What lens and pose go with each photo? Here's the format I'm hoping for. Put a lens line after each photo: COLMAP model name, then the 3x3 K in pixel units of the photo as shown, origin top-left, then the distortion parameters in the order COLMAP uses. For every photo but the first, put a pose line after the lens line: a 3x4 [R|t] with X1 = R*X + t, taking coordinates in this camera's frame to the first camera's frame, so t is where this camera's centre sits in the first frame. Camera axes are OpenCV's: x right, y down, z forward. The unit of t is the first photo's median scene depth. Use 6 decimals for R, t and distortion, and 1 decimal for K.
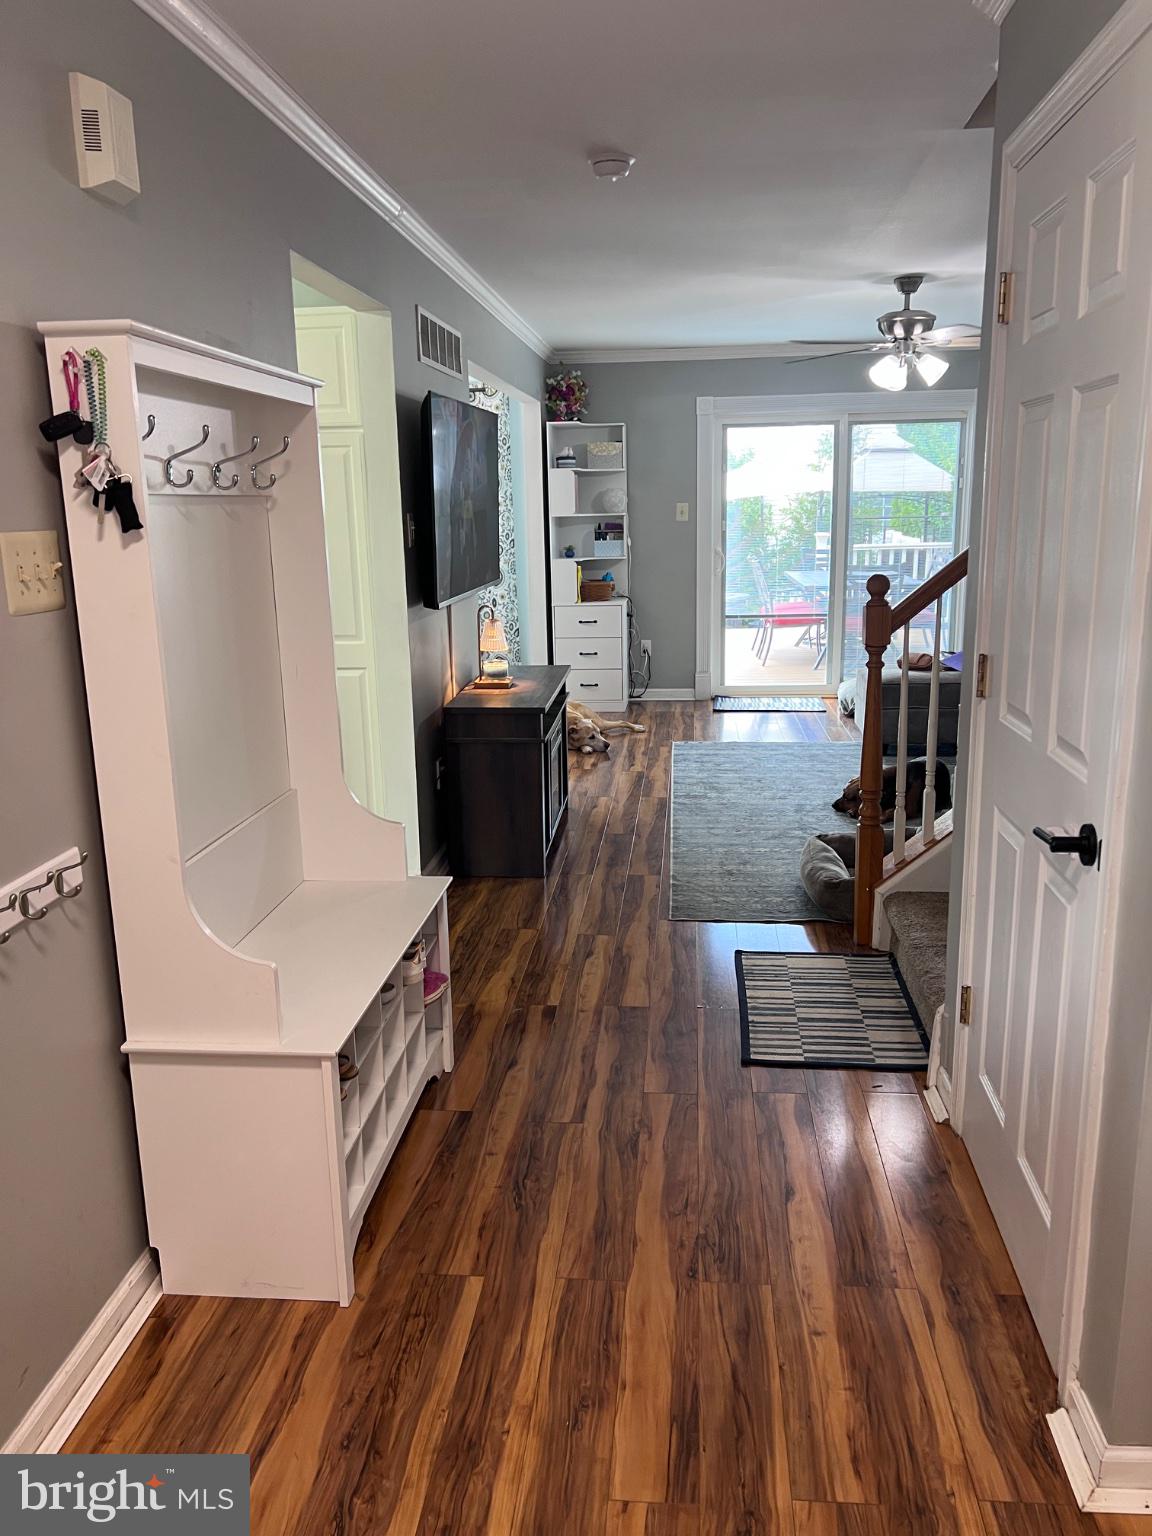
lens RADIAL K [[1152.5, 0, 571.4], [0, 1152.5, 760.7], [0, 0, 1]] dist [0.055734, -0.066190]
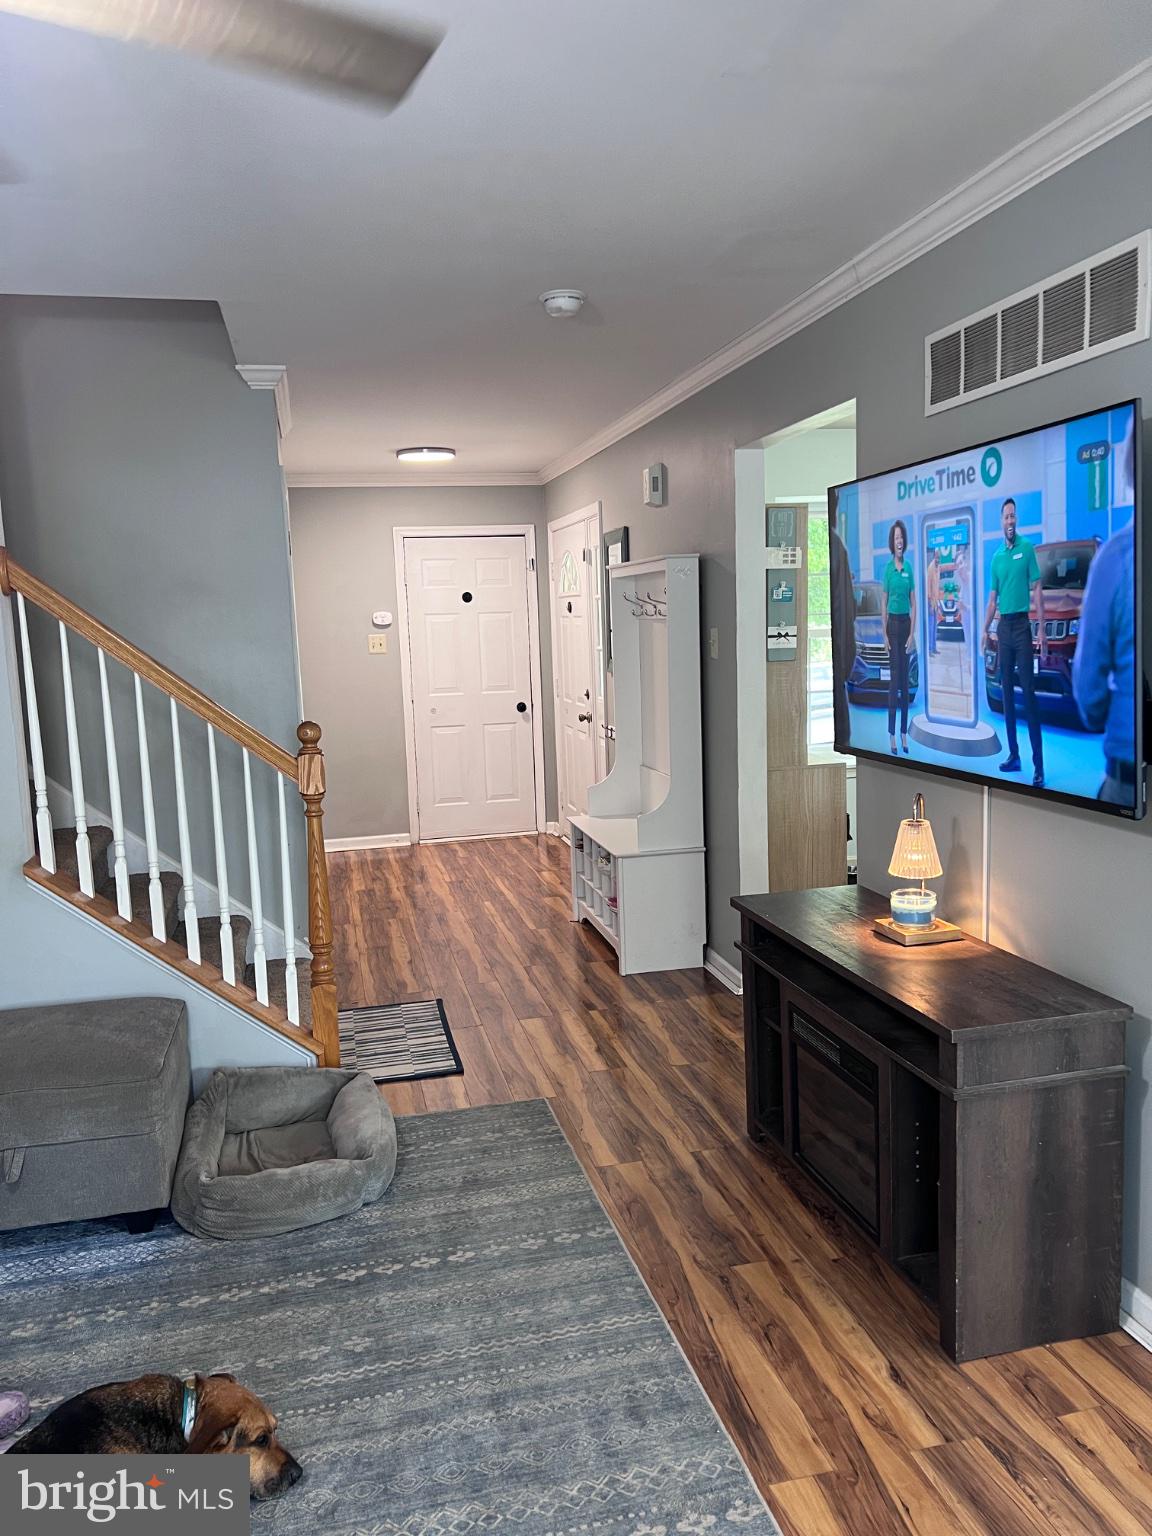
lens RADIAL K [[1152.5, 0, 582.2], [0, 1152.5, 777.0], [0, 0, 1]] dist [0.055734, -0.066190]
pose [[-0.942849, 0.104758, -0.316325, 0.393866], [-0.013656, 0.936351, 0.350798, -0.509038], [0.332941, 0.335070, -0.881407, 2.145516]]
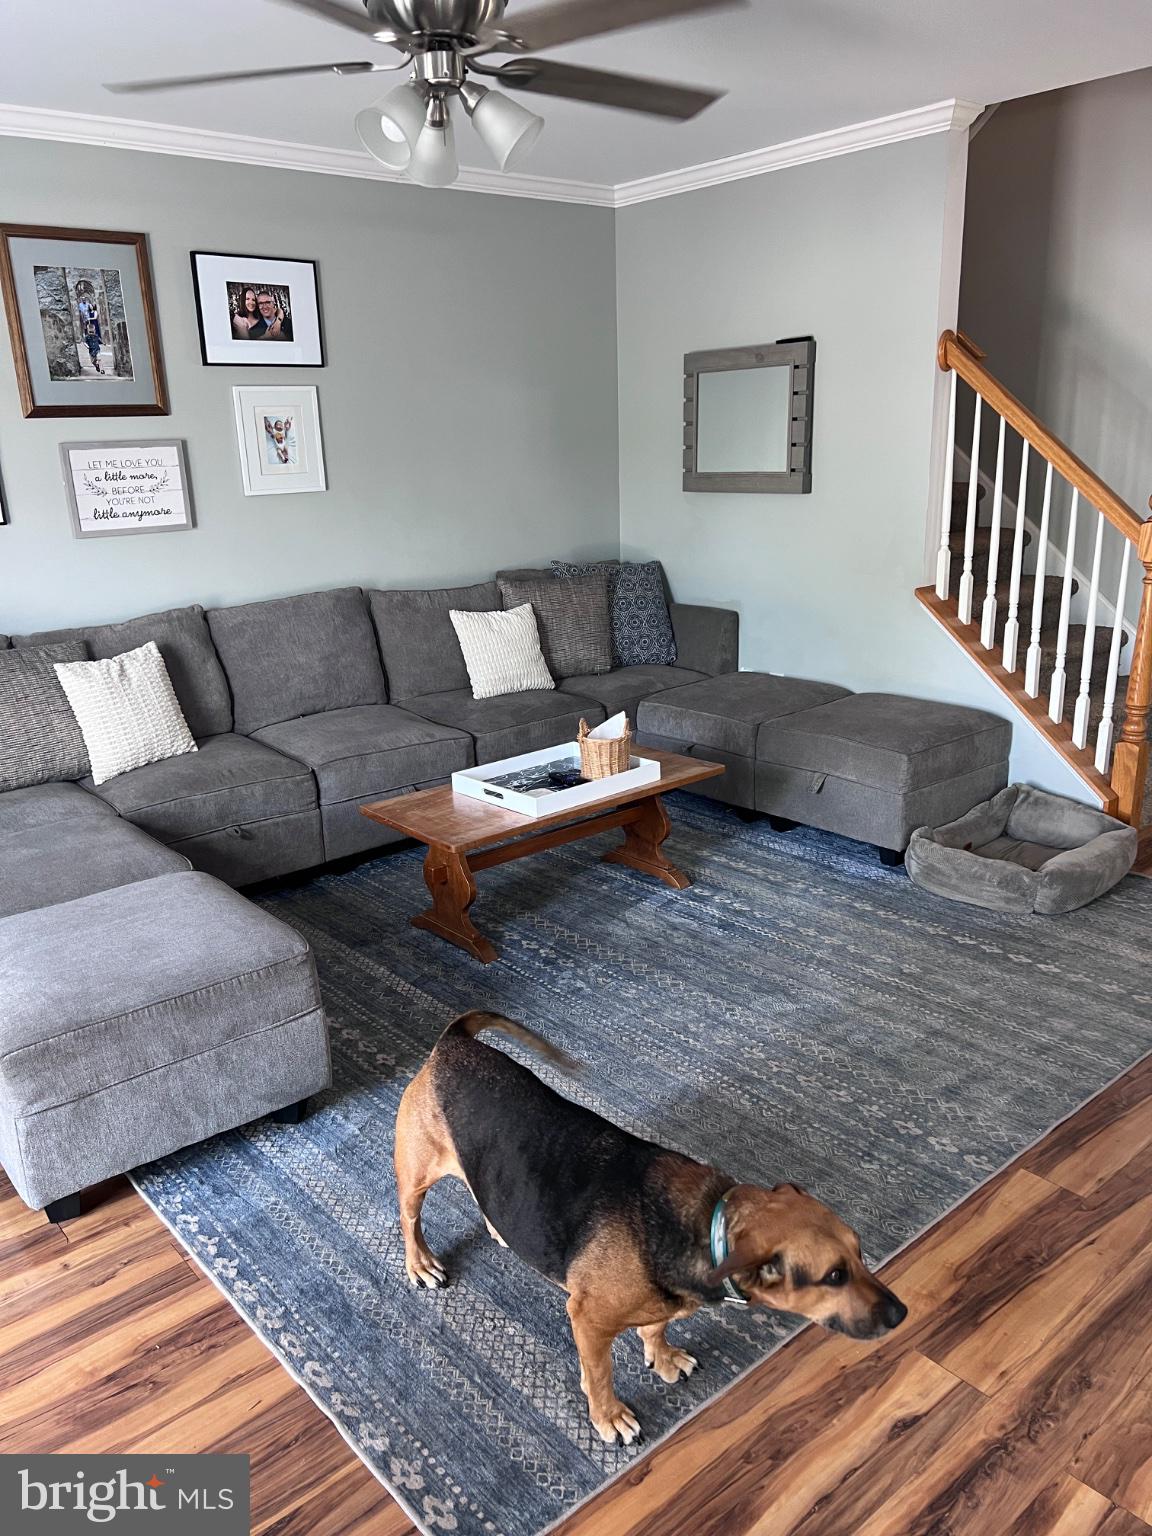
lens RADIAL K [[1152.5, 0, 567.6], [0, 1152.5, 783.0], [0, 0, 1]] dist [0.055734, -0.066190]
pose [[-0.710868, -0.150971, 0.686931, -0.119090], [0.214302, 0.883753, 0.415998, -0.519128], [-0.669881, 0.442930, -0.595879, 2.277516]]
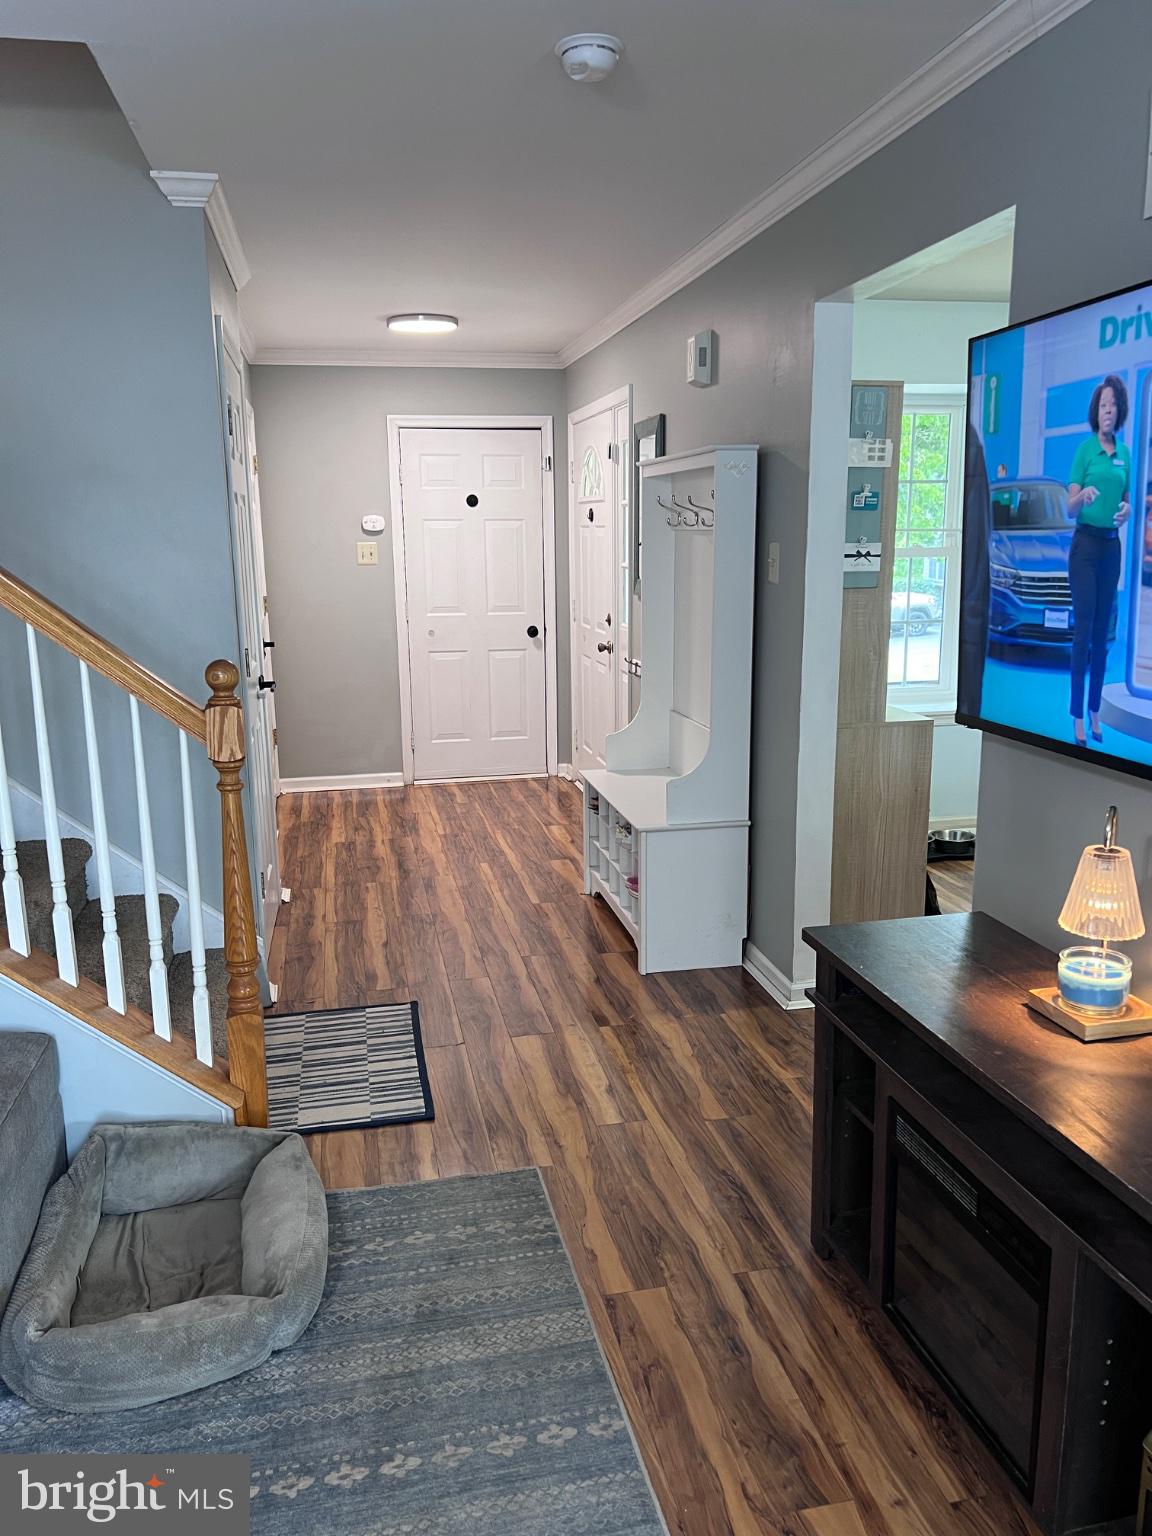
lens RADIAL K [[1152.5, 0, 580.4], [0, 1152.5, 779.6], [0, 0, 1]] dist [0.055734, -0.066190]
pose [[-0.950899, 0.102042, -0.292197, 0.295098], [-0.031920, 0.906720, 0.420524, -0.439419], [0.307852, 0.409203, -0.858941, 1.872651]]
